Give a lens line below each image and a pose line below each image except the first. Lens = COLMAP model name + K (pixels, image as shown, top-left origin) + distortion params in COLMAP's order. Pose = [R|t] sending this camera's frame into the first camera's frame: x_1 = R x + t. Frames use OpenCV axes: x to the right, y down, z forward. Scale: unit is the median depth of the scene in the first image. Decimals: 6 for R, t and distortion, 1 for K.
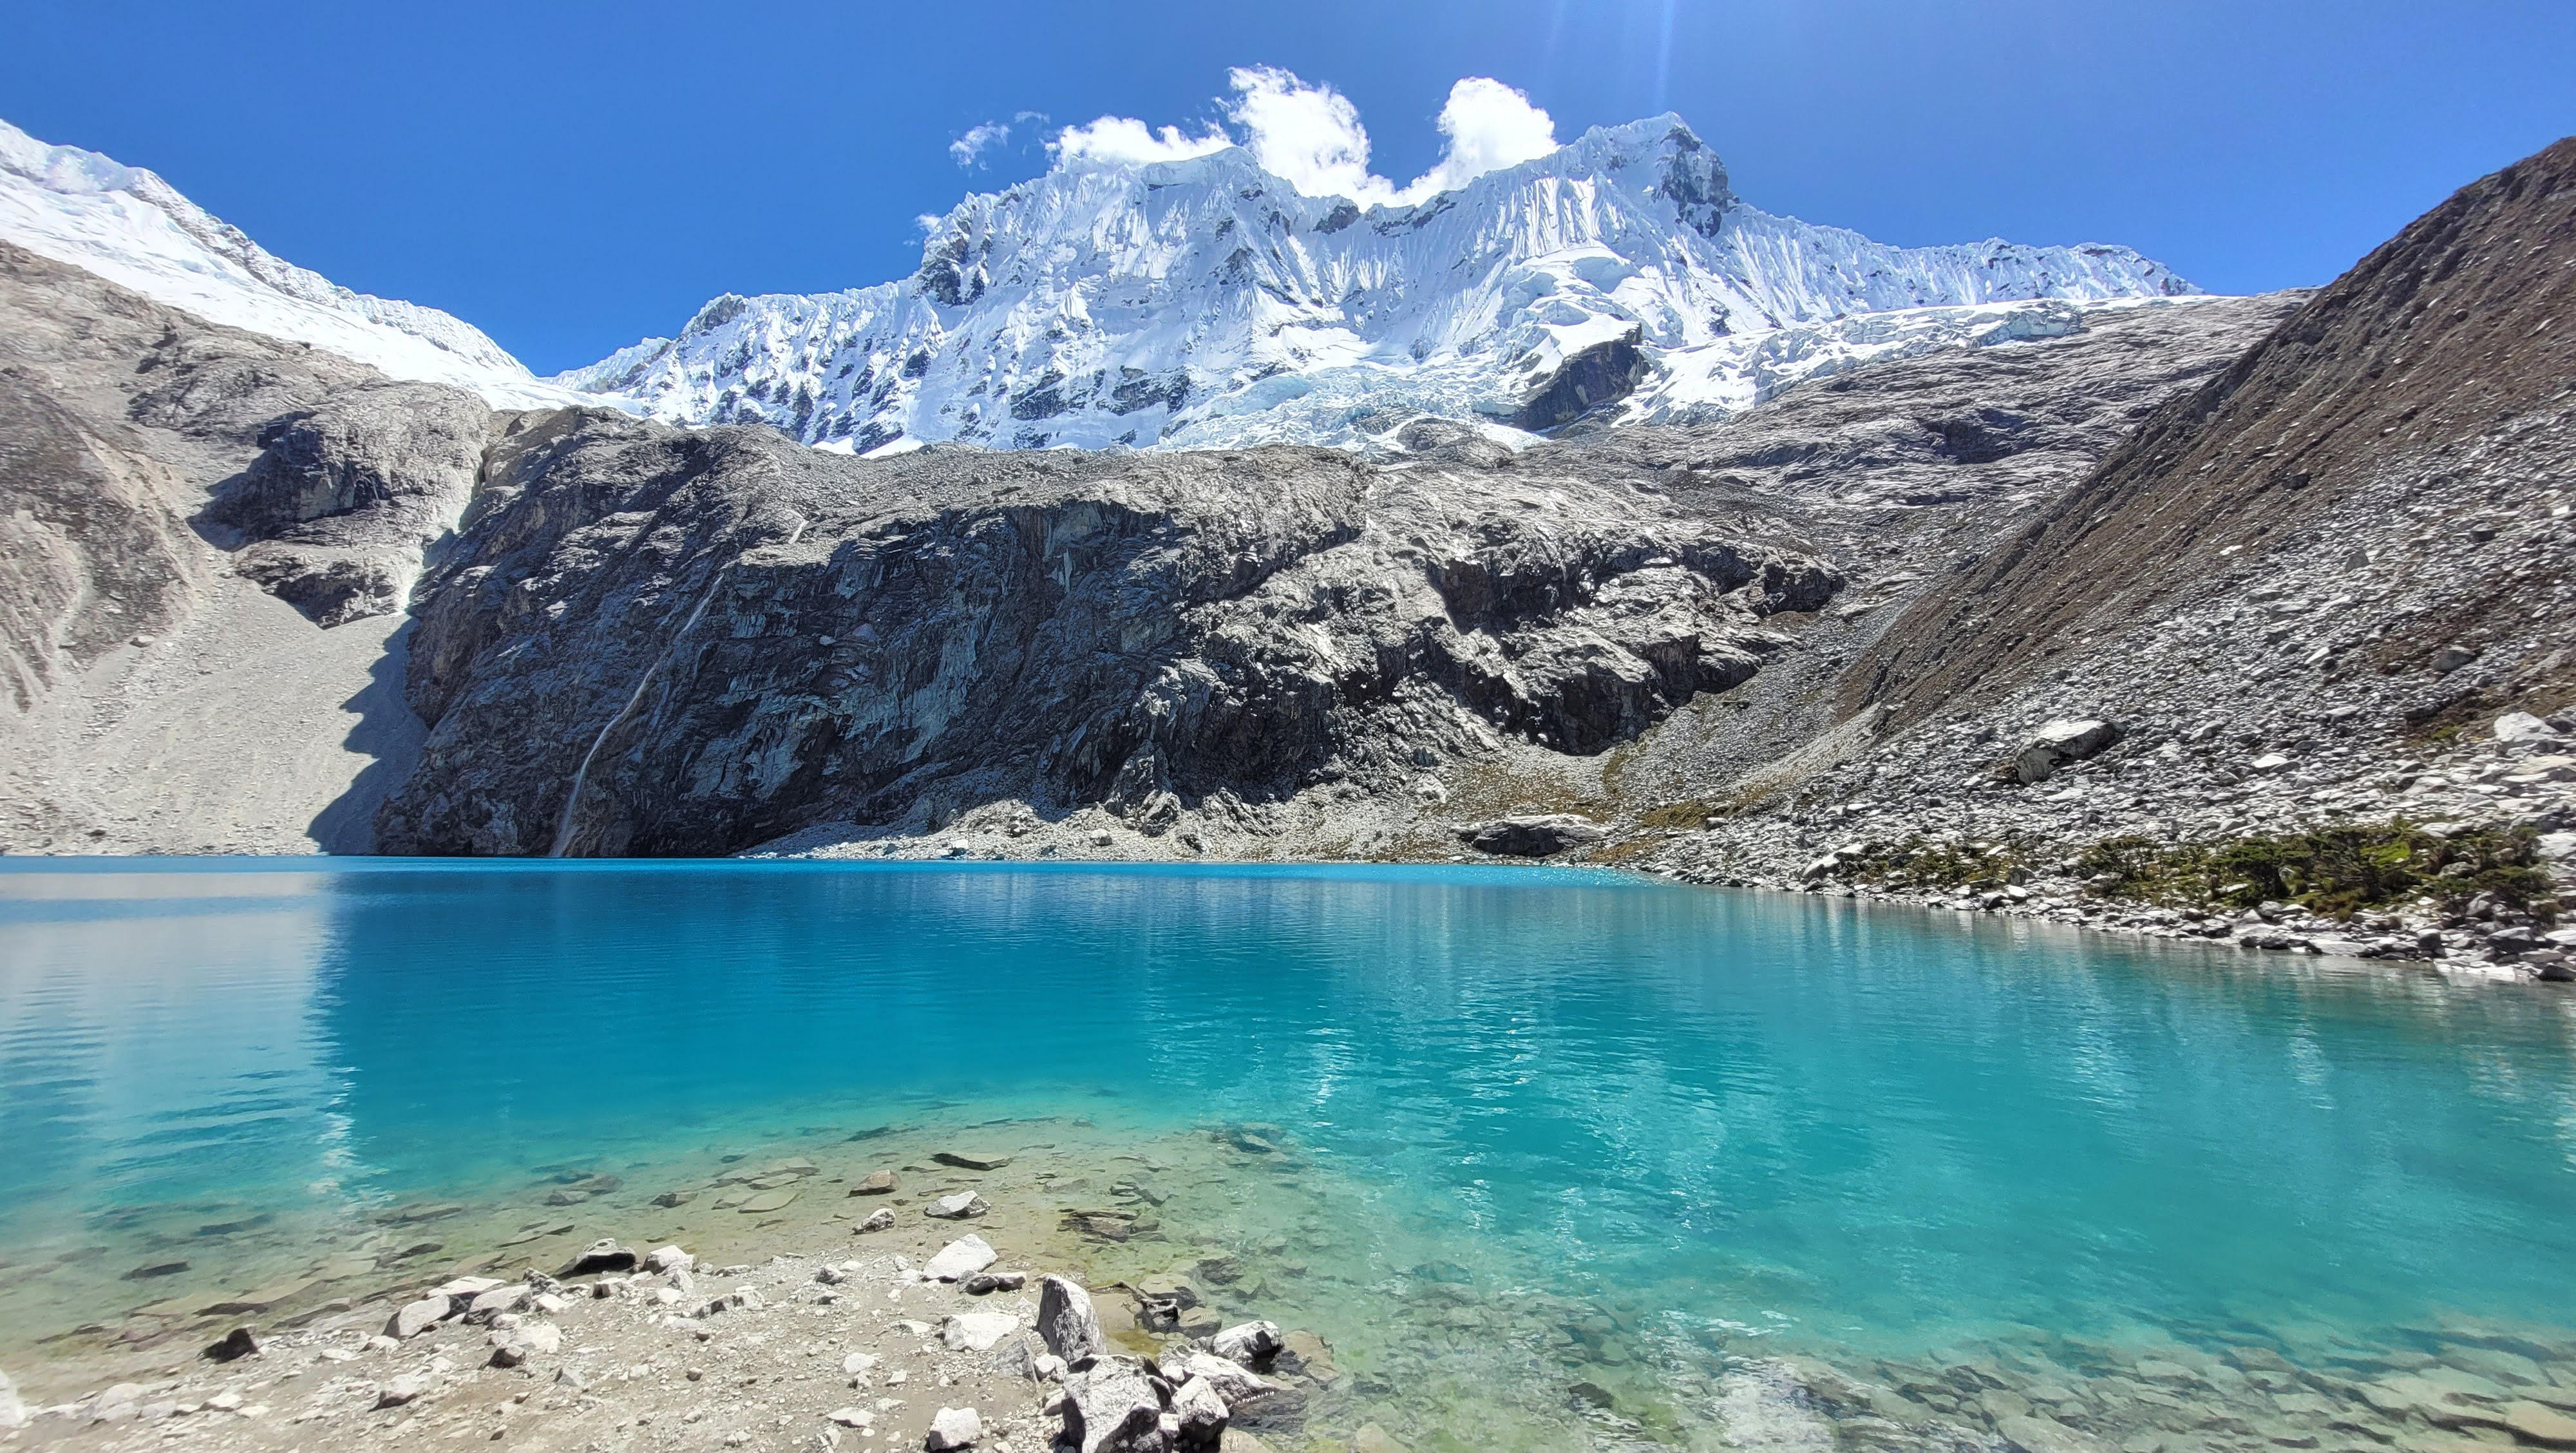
lens RADIAL K [[1034.4, 0, 1284.0], [0, 1034.4, 724.5], [0, 0, 1]] dist [0.002209, 0.000010]
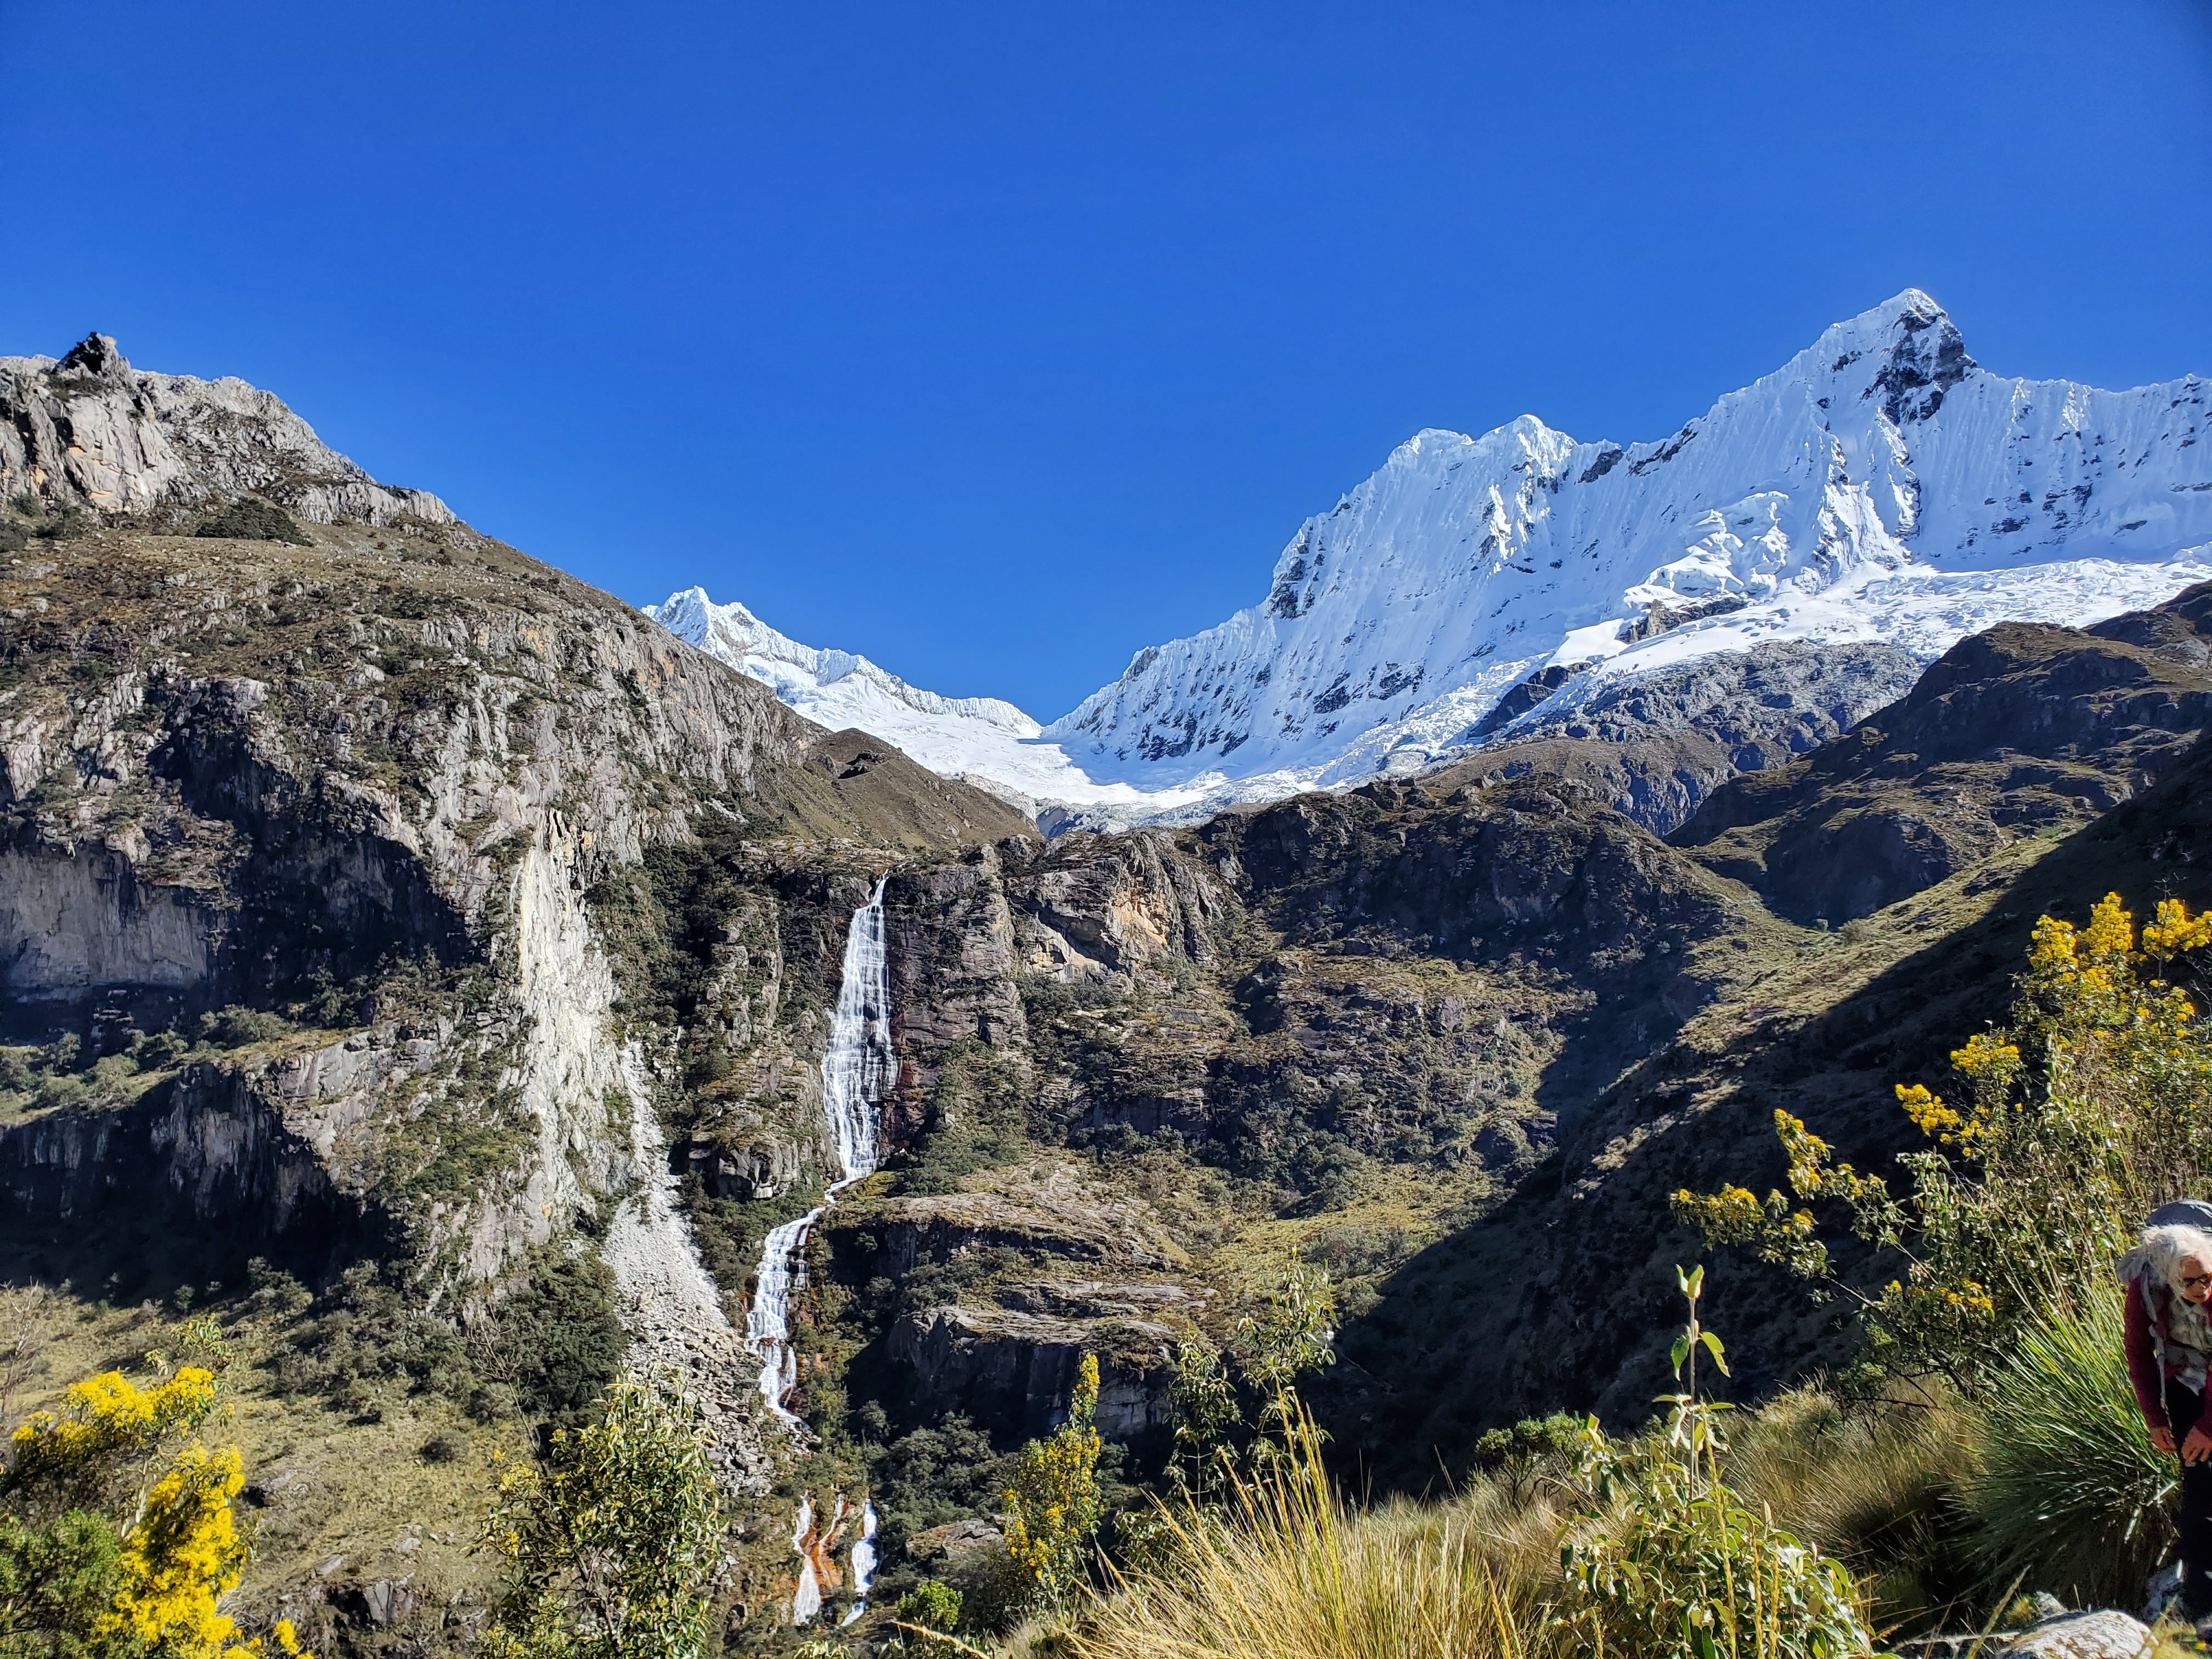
lens RADIAL K [[1675.8, 0, 1105.8], [0, 1675.8, 829.6], [0, 0, 1]] dist [0.002107, 0.000398]
pose [[0.833460, -0.119266, -0.539555, 0.716604], [0.069101, 0.991261, -0.112370, 0.103219], [0.548241, 0.056372, 0.834418, -1.071348]]
